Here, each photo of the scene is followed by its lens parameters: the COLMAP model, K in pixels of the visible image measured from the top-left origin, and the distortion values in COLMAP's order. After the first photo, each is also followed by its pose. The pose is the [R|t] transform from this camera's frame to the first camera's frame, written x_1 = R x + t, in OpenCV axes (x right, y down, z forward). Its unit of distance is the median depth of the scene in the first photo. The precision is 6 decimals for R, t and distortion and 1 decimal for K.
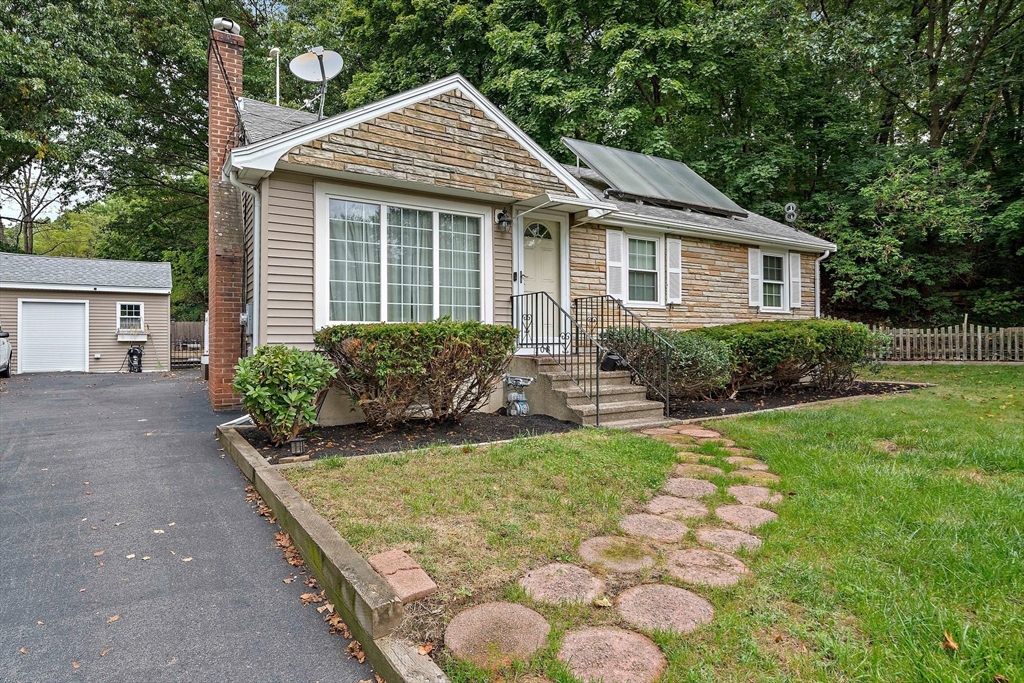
lens RADIAL K [[551.2, 0, 506.2], [0, 551.2, 334.8], [0, 0, 1]] dist [0.003694, 0.000323]
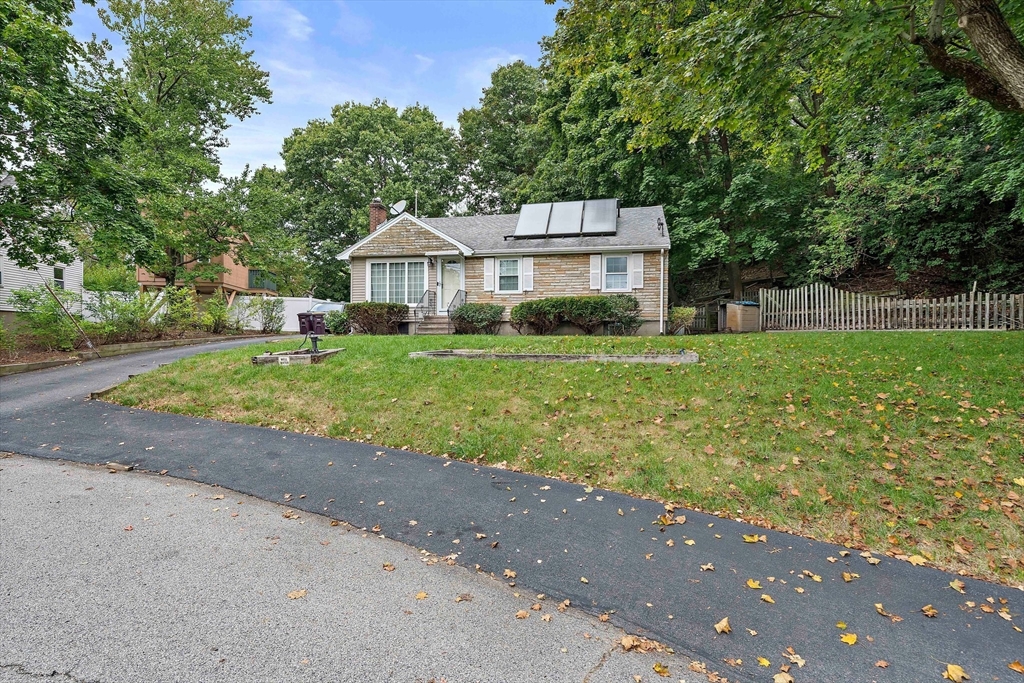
lens RADIAL K [[514.7, 0, 514.6], [0, 514.7, 339.5], [0, 0, 1]] dist [-0.002284, -0.000330]
pose [[0.730377, 0.013692, -0.682907, 1.526116], [0.000119, 0.999797, 0.020172, 0.080356], [0.683045, -0.014814, 0.730226, -0.372172]]
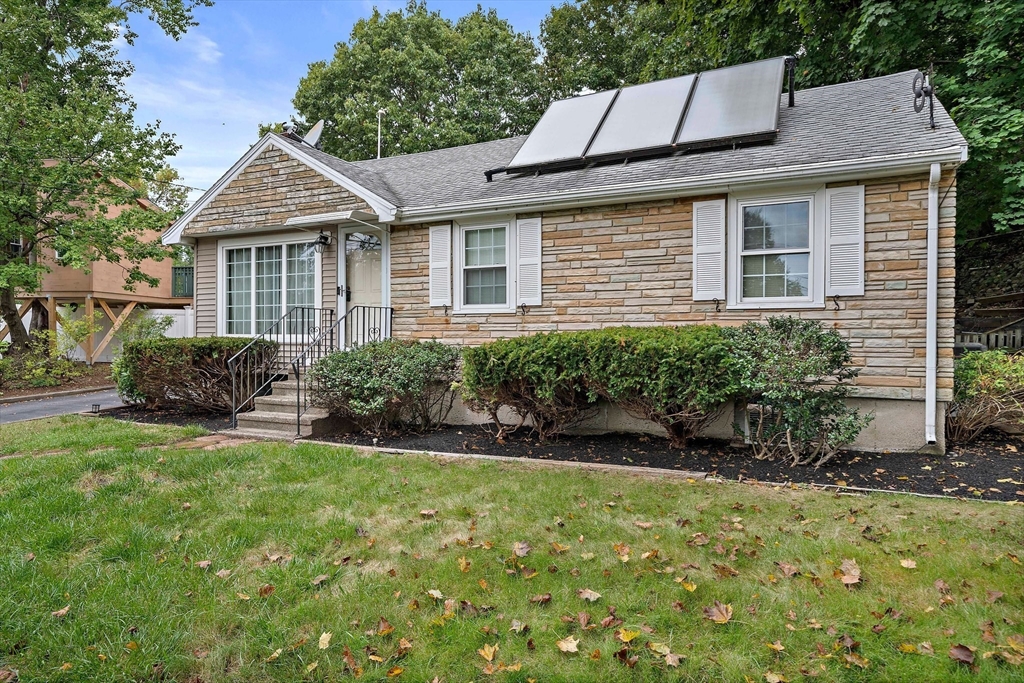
lens RADIAL K [[622.7, 0, 510.3], [0, 622.7, 339.4], [0, 0, 1]] dist [0.001051, -0.001756]
pose [[0.527790, 0.013318, -0.849270, 1.015933], [0.006433, 0.999786, 0.019677, -0.026812], [0.849350, -0.015849, 0.527591, 0.531235]]
